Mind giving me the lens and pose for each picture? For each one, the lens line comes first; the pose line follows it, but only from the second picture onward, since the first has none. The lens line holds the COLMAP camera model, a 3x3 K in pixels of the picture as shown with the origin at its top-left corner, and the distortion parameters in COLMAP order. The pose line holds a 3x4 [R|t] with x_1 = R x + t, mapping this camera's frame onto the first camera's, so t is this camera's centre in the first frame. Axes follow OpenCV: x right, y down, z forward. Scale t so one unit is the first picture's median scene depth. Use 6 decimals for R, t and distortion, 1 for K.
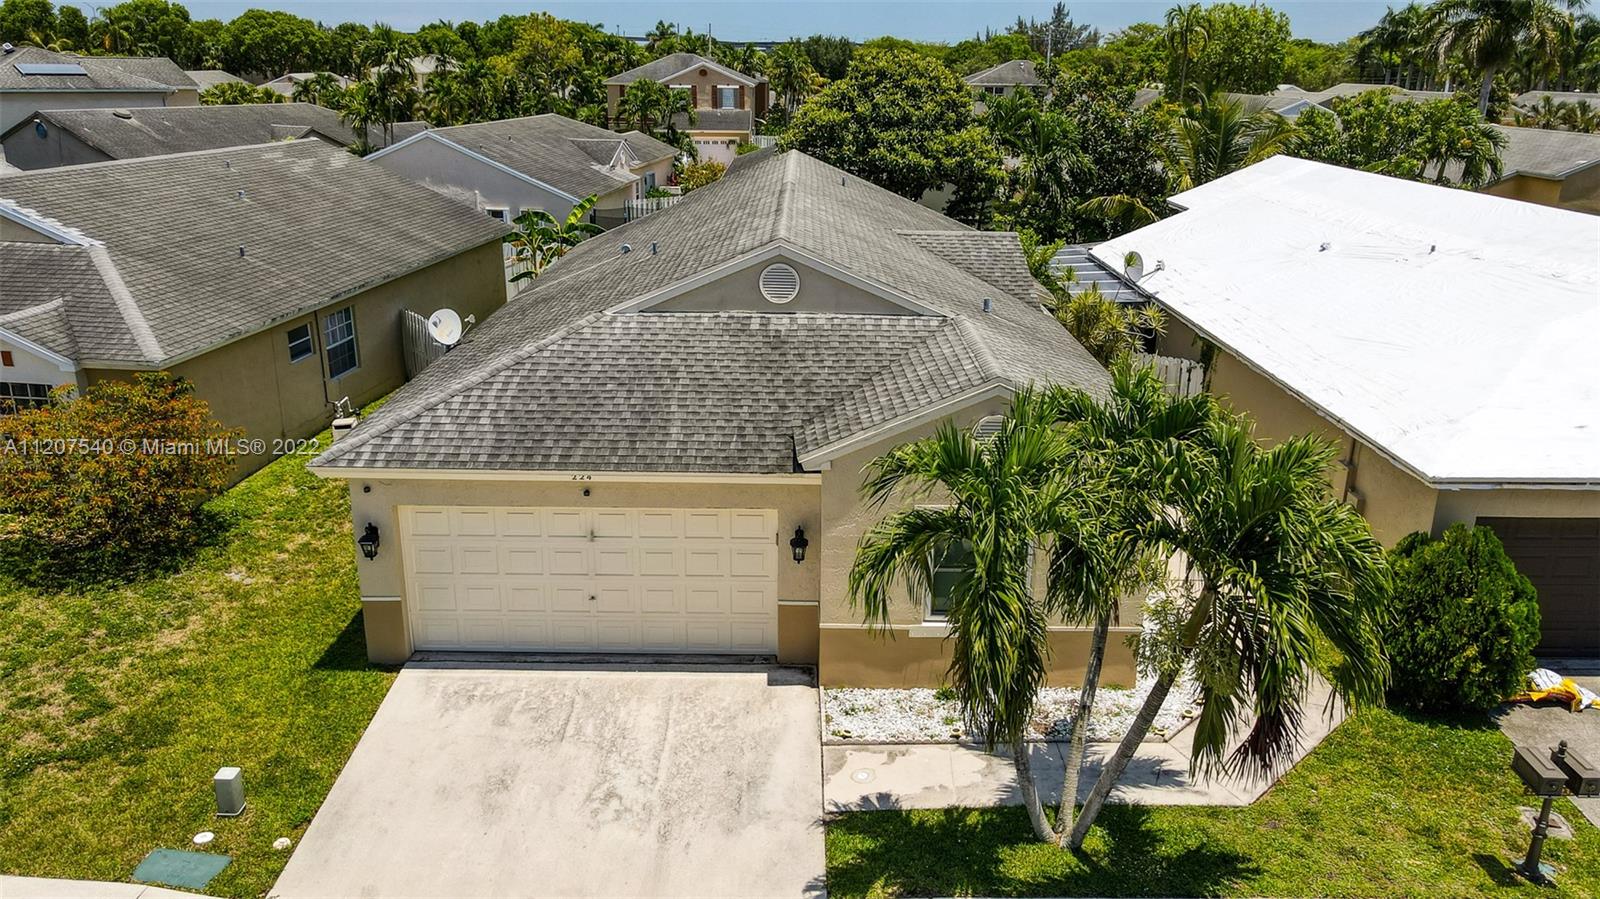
lens RADIAL K [[1174.6, 0, 800.0], [0, 1174.6, 449.5], [0, 0, 1]] dist [0.018387, 0.008588]
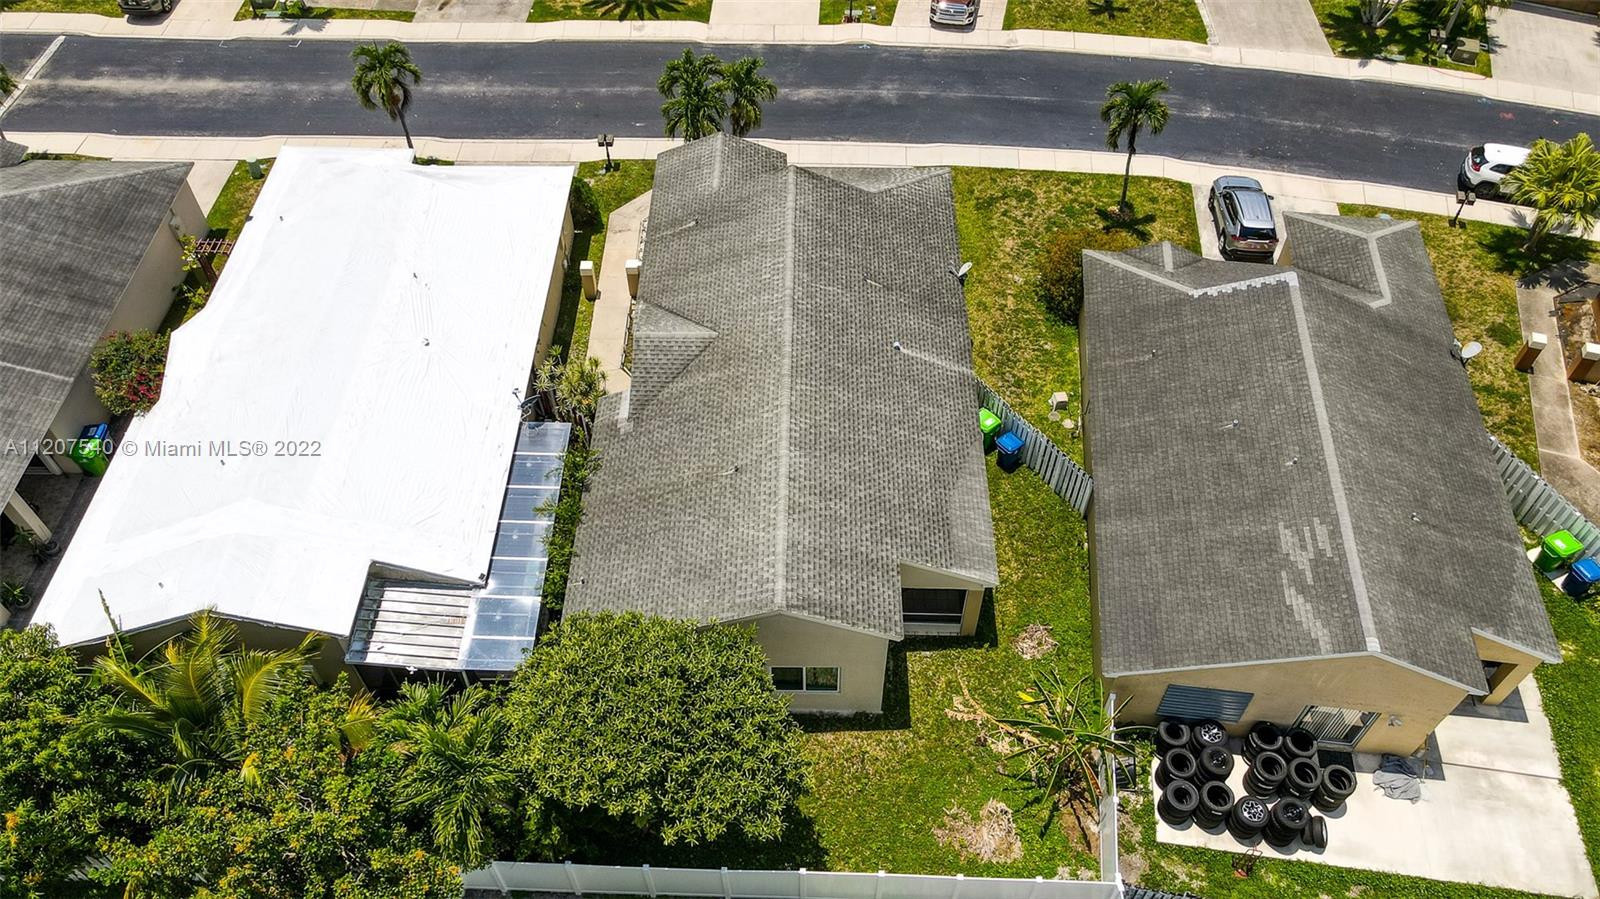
lens RADIAL K [[1189.6, 0, 800.0], [0, 1189.6, 449.5], [0, 0, 1]] dist [-0.022278, 0.135279]
pose [[-0.999884, -0.013686, -0.006654, -0.025570], [-0.011313, 0.376015, 0.926544, -2.403674], [-0.010179, 0.926512, -0.376127, 2.683826]]
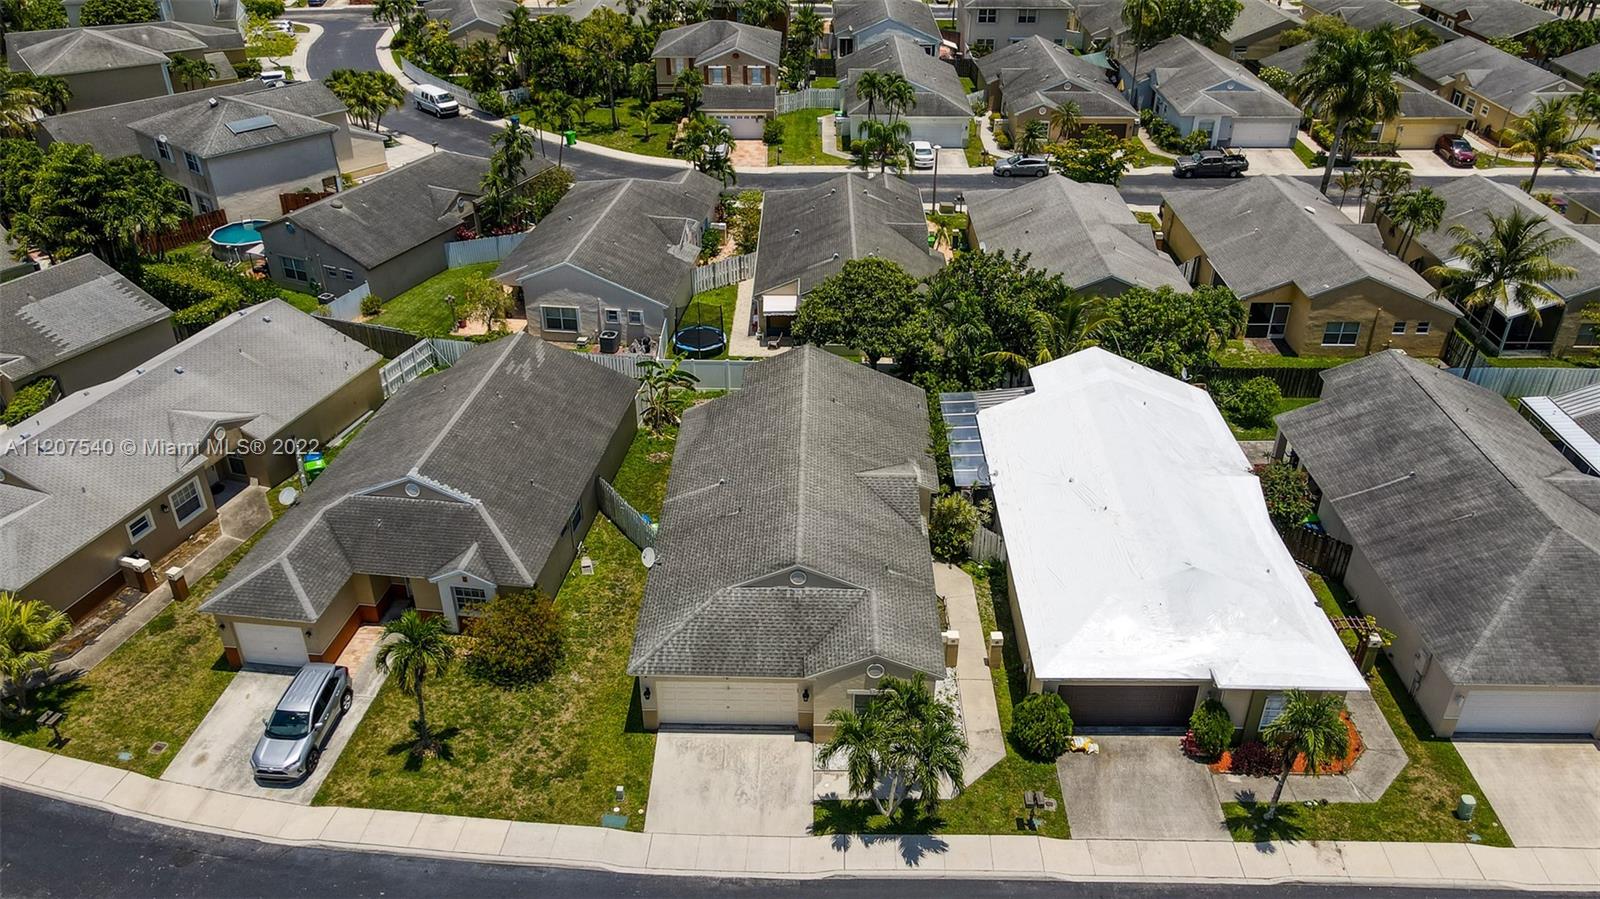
lens RADIAL K [[1189.6, 0, 800.0], [0, 1189.6, 449.5], [0, 0, 1]] dist [-0.022278, 0.135279]
pose [[0.999799, -0.001496, -0.019994, 0.040881], [0.005998, 0.973855, 0.227093, -1.077400], [0.019132, -0.227168, 0.973668, -1.512264]]
